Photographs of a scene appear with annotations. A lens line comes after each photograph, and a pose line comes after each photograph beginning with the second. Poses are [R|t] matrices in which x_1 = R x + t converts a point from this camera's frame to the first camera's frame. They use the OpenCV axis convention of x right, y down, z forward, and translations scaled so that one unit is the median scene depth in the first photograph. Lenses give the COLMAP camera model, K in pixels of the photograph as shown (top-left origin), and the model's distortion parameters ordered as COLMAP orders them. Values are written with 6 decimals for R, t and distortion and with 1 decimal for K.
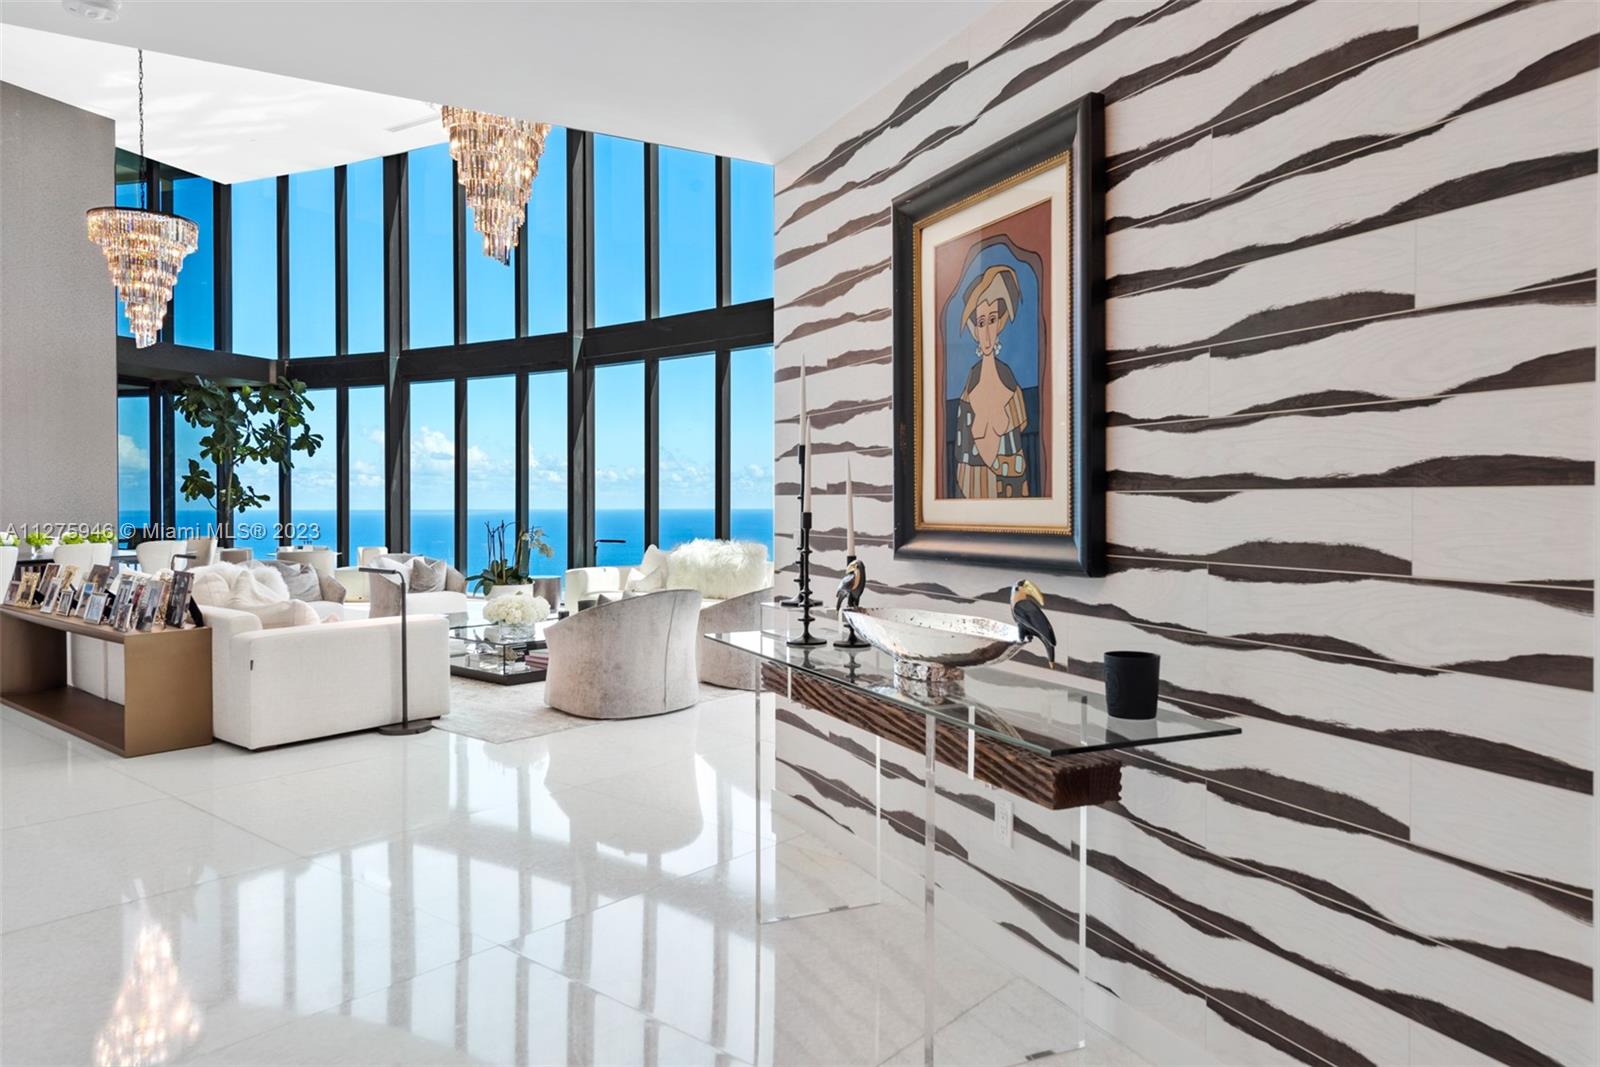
lens RADIAL K [[1055.6, 0, 794.7], [0, 1055.6, 528.5], [0, 0, 1]] dist [0.022871, -0.003370]
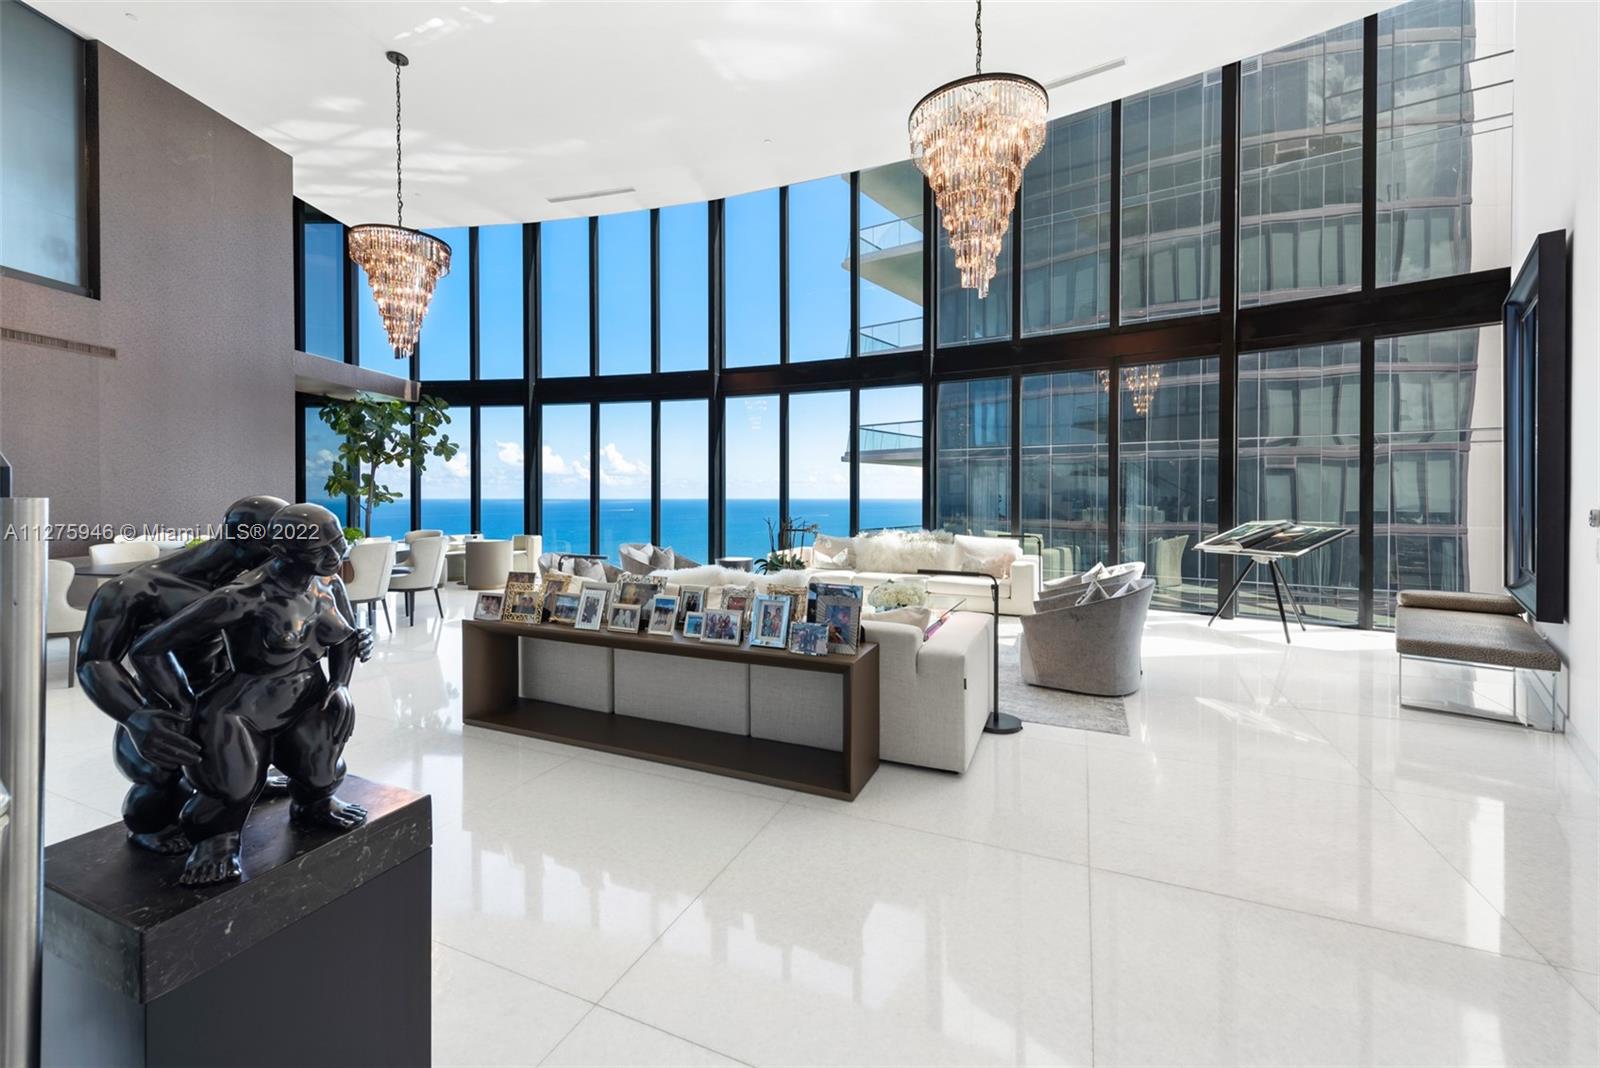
lens RADIAL K [[640.6, 0, 795.8], [0, 640.6, 511.5], [0, 0, 1]] dist [0.013150, -0.003538]
pose [[0.956488, -0.005897, 0.291713, -0.311005], [0.005529, 0.999983, 0.002087, -0.009957], [-0.291720, -0.000384, 0.956504, 0.186963]]
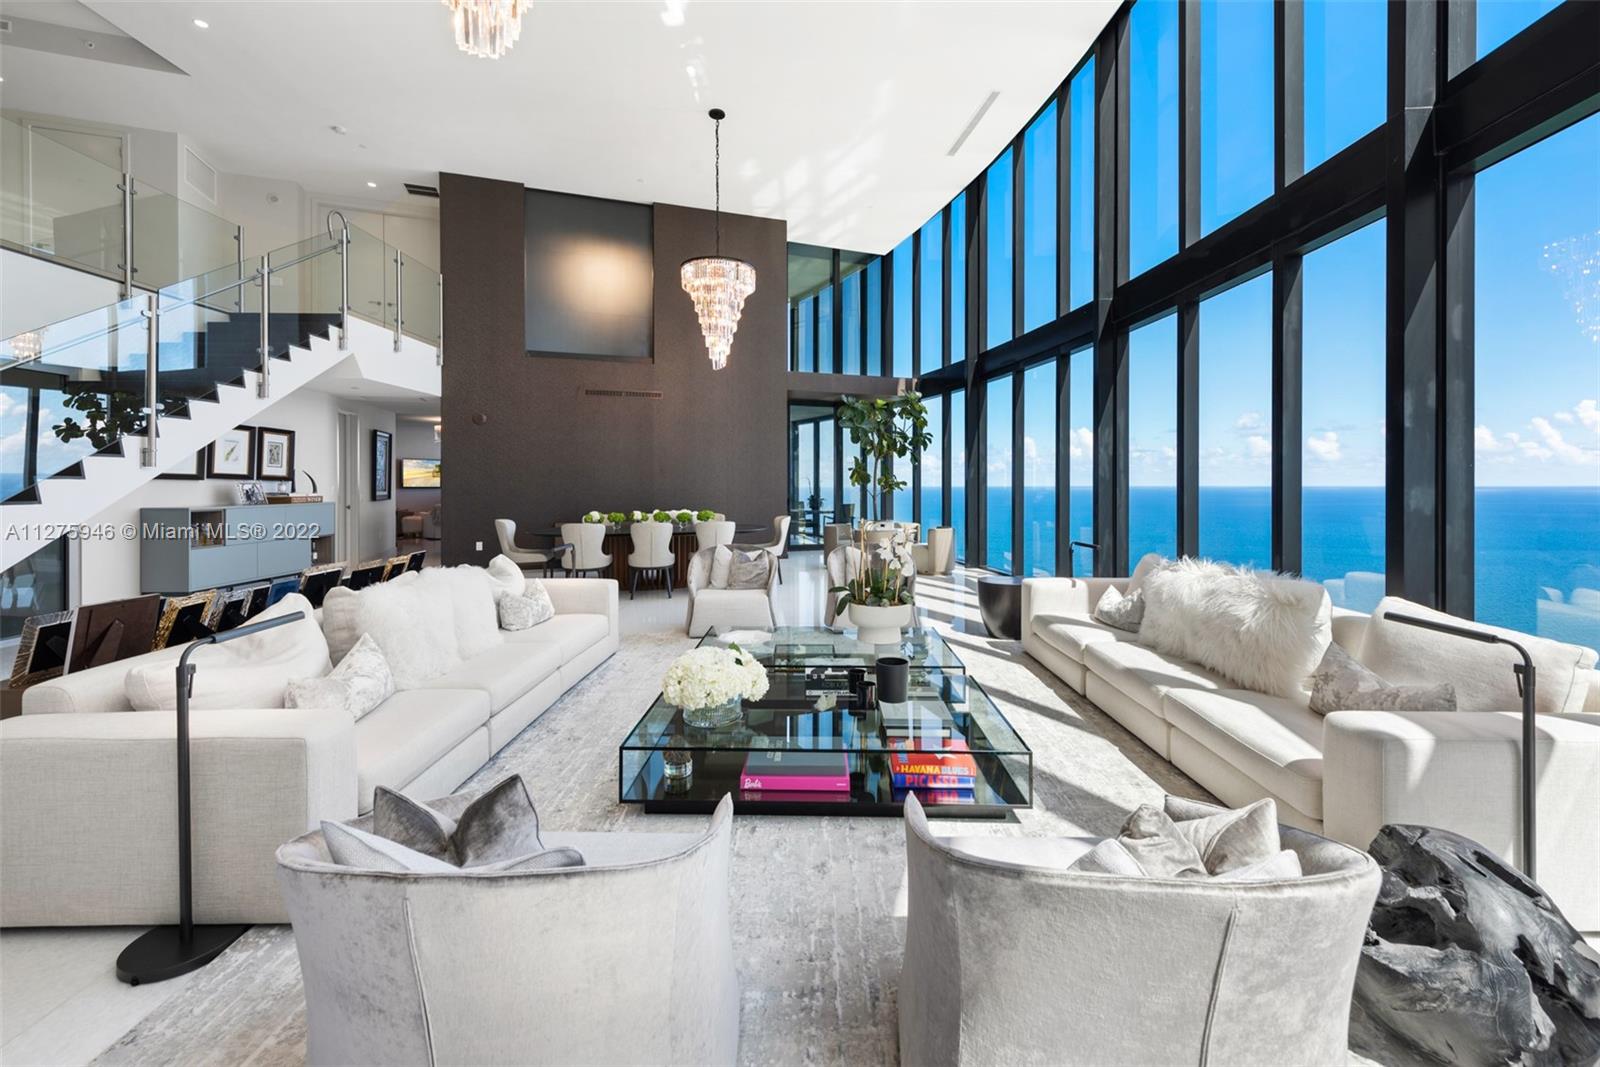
lens RADIAL K [[640.6, 0, 805.5], [0, 640.6, 493.8], [0, 0, 1]] dist [0.013150, -0.003538]
pose [[0.652147, 0.011792, -0.758001, 0.031118], [-0.017011, 0.999855, 0.000919, -0.016345], [0.757902, 0.012295, 0.652253, 0.426338]]
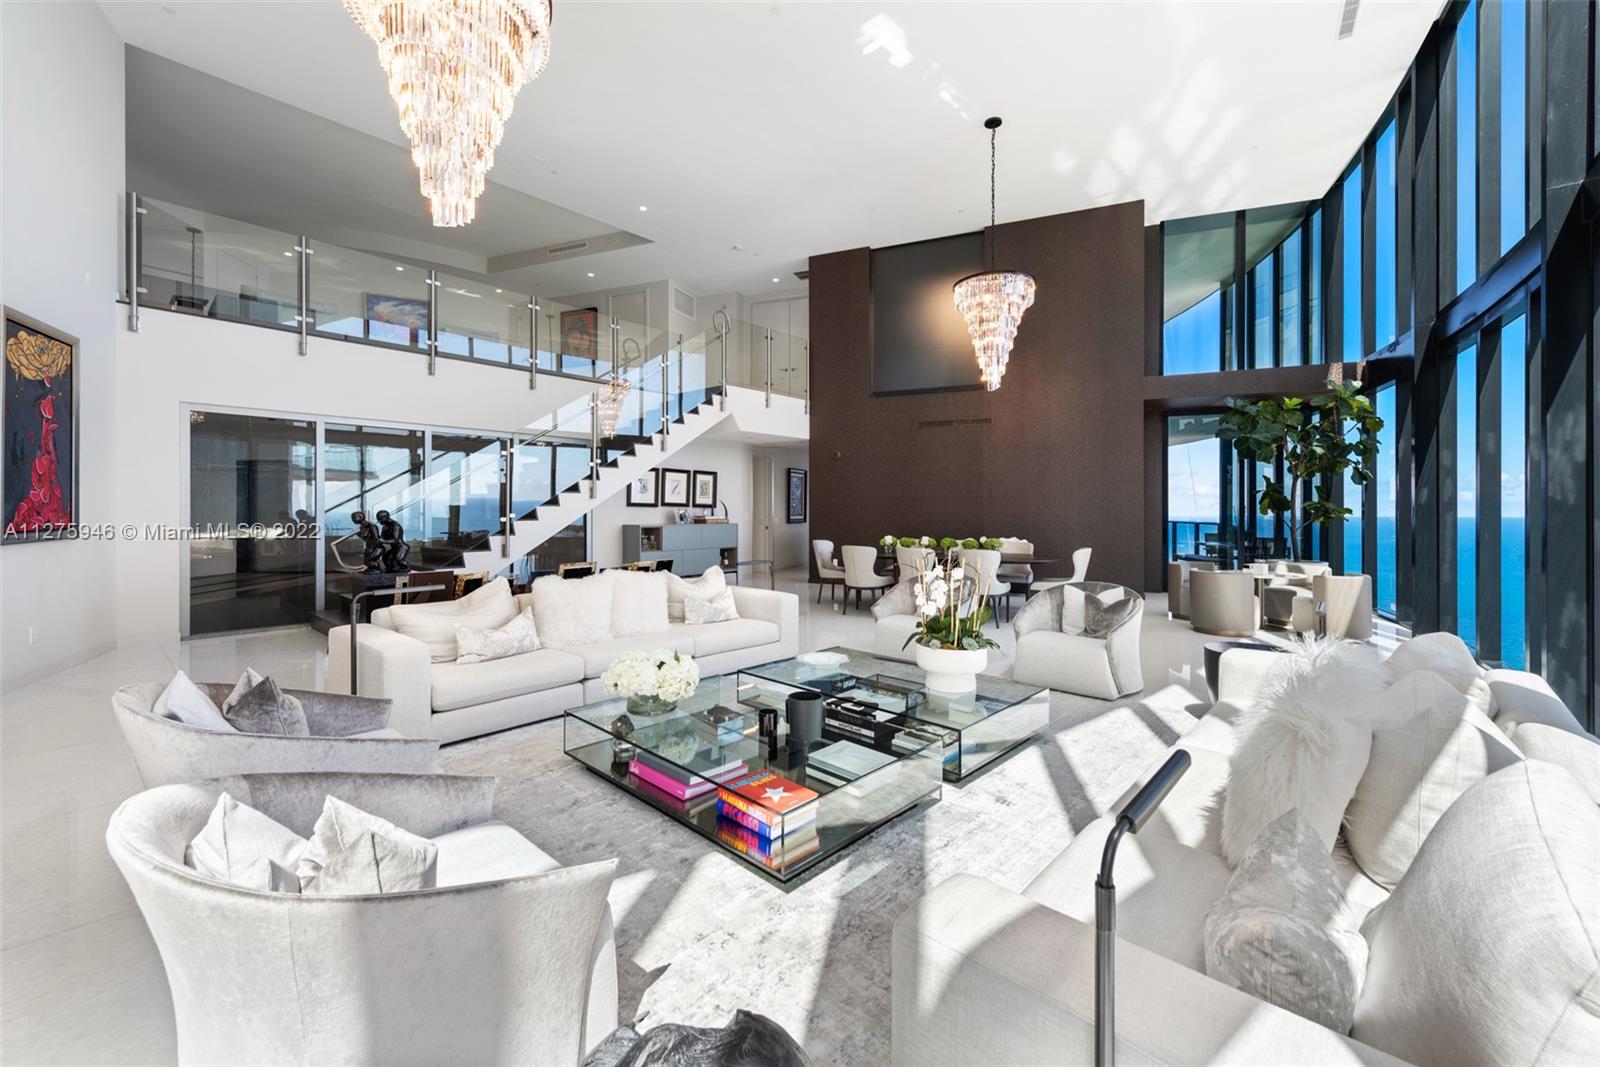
lens RADIAL K [[640.6, 0, 810.9], [0, 640.6, 516.4], [0, 0, 1]] dist [0.013150, -0.003538]
pose [[-0.024499, 0.009501, -0.999655, 0.093627], [-0.025746, 0.999617, 0.010131, -0.020168], [0.999368, 0.025985, -0.024245, 0.598820]]
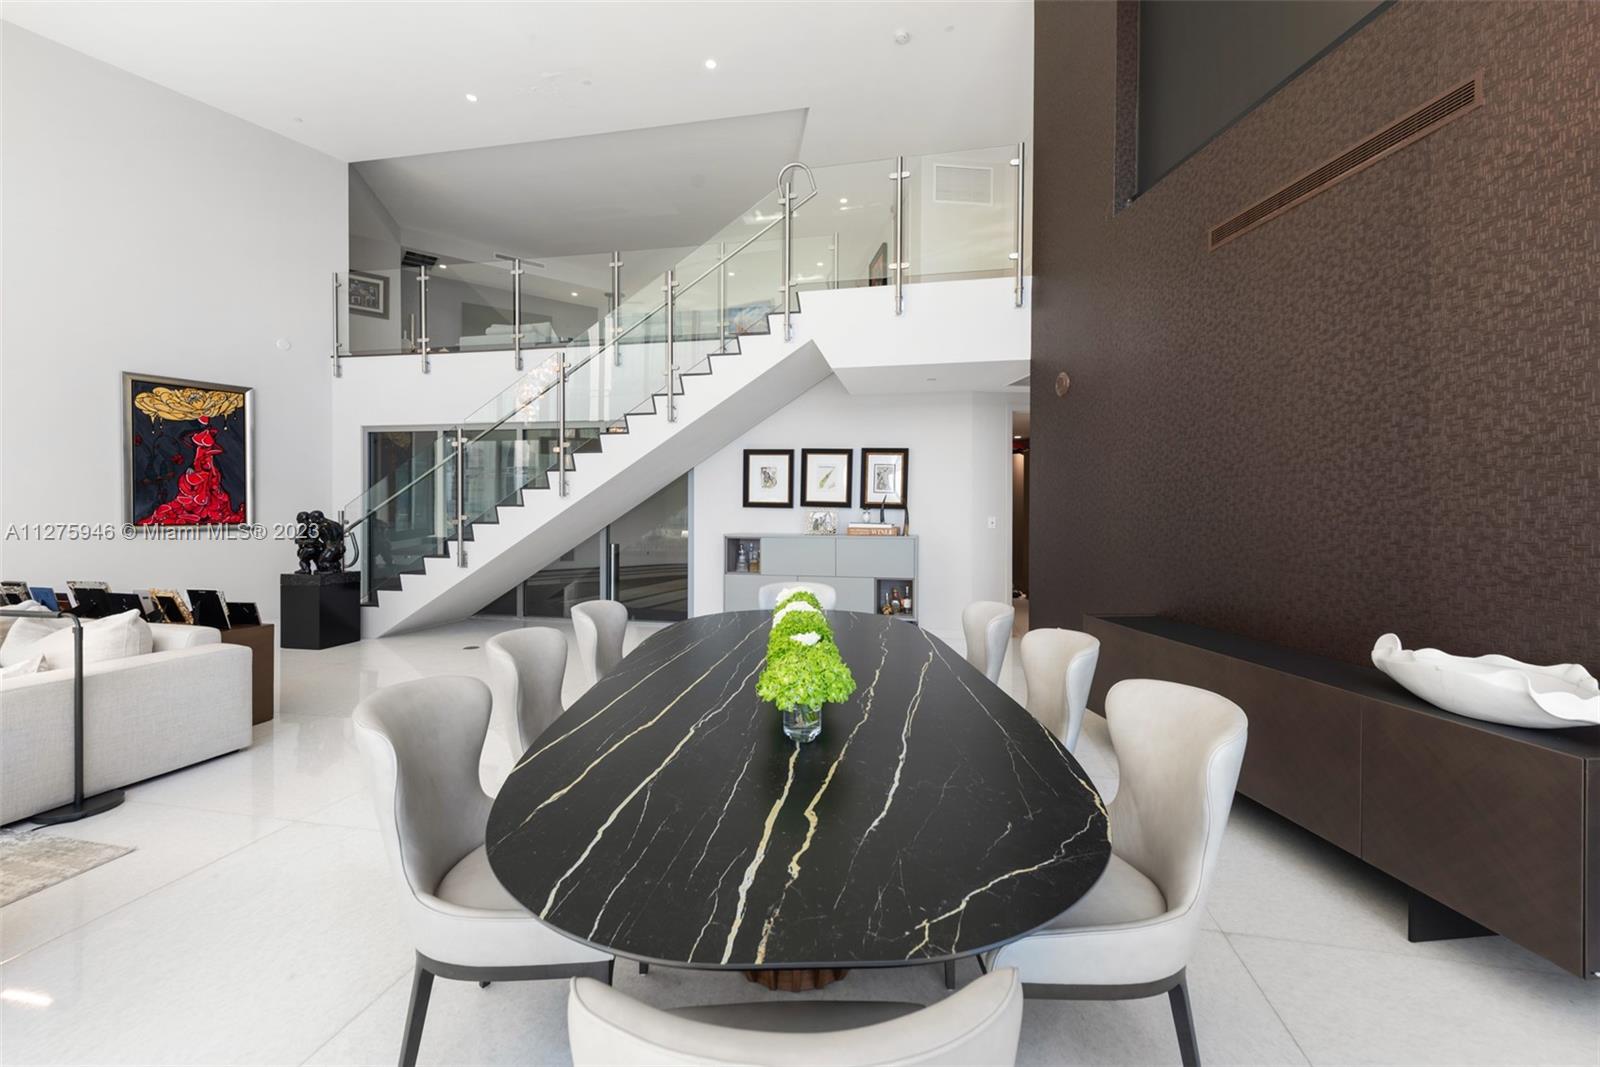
lens RADIAL K [[640.6, 0, 794.0], [0, 640.6, 517.9], [0, 0, 1]] dist [0.013150, -0.003538]
pose [[-0.873429, 0.001256, -0.486949, -0.415723], [-0.015992, 0.999383, 0.031262, -0.026621], [0.486688, 0.035092, -0.872870, 0.842389]]
